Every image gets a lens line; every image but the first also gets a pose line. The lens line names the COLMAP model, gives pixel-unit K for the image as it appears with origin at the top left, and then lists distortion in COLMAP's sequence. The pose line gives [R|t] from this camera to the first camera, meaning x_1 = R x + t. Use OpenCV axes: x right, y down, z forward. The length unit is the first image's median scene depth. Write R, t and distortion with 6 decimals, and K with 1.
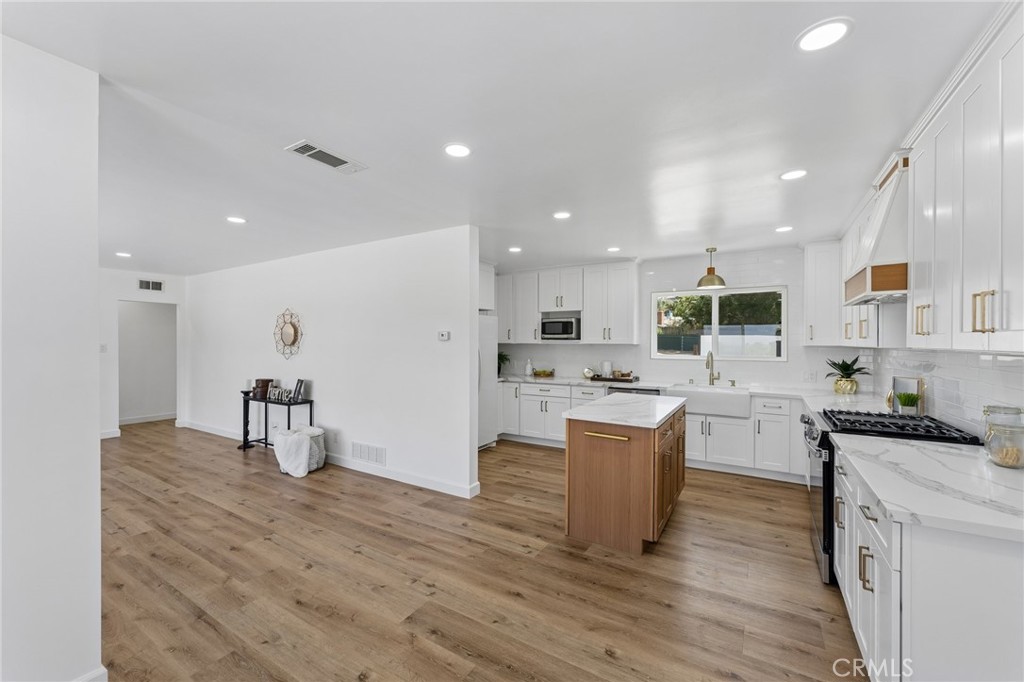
lens RADIAL K [[415.4, 0, 509.0], [0, 415.4, 341.4], [0, 0, 1]] dist [0.004870, 0.000321]
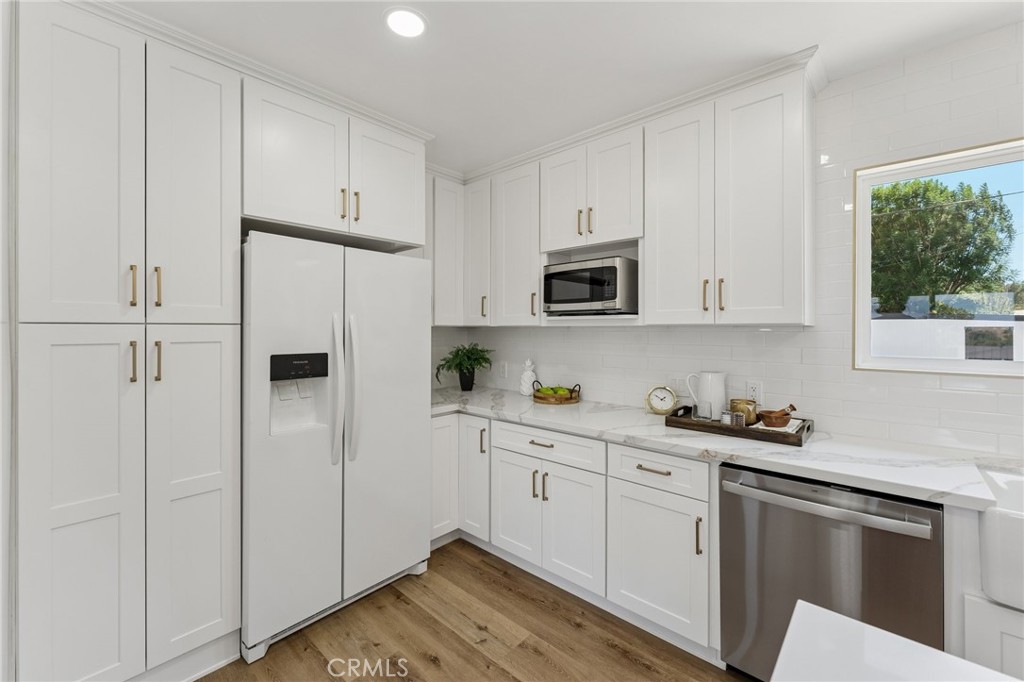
lens RADIAL K [[415.4, 0, 515.5], [0, 415.4, 328.9], [0, 0, 1]] dist [0.004870, 0.000321]
pose [[0.983886, -0.001692, -0.178791, 0.130853], [0.001449, 0.999998, -0.001493, 0.009980], [0.178793, 0.001210, 0.983886, 0.607771]]
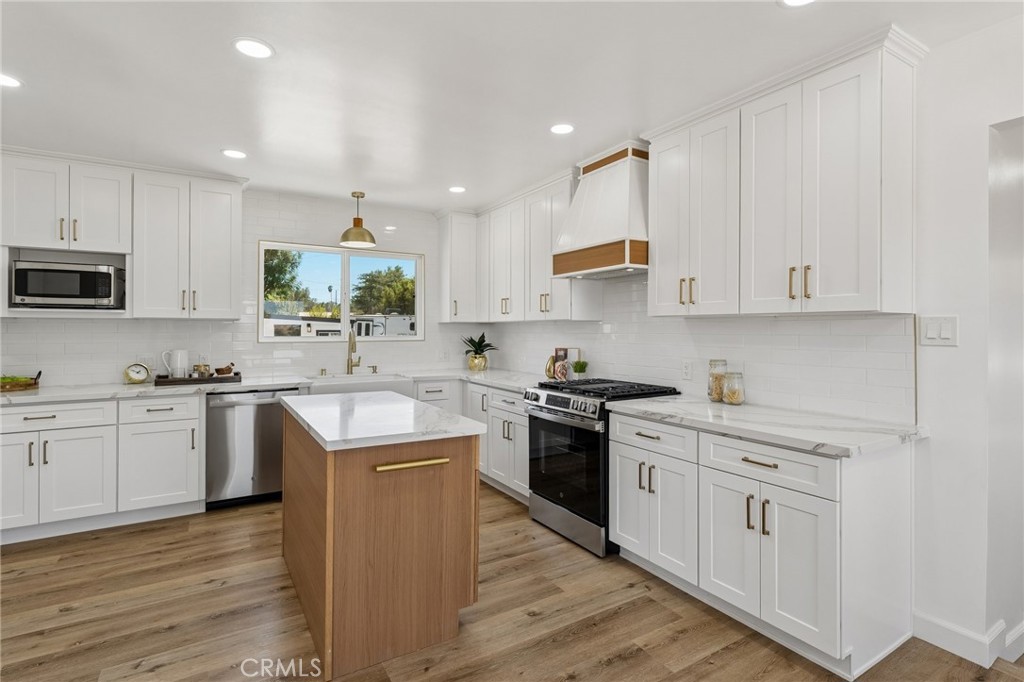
lens RADIAL K [[504.4, 0, 515.5], [0, 504.4, 325.6], [0, 0, 1]] dist [0.001520, -0.001414]
pose [[0.452938, 0.004472, 0.891531, -0.170473], [-0.000889, 0.999989, -0.004564, 0.018450], [-0.891542, 0.001275, 0.452937, 0.282761]]
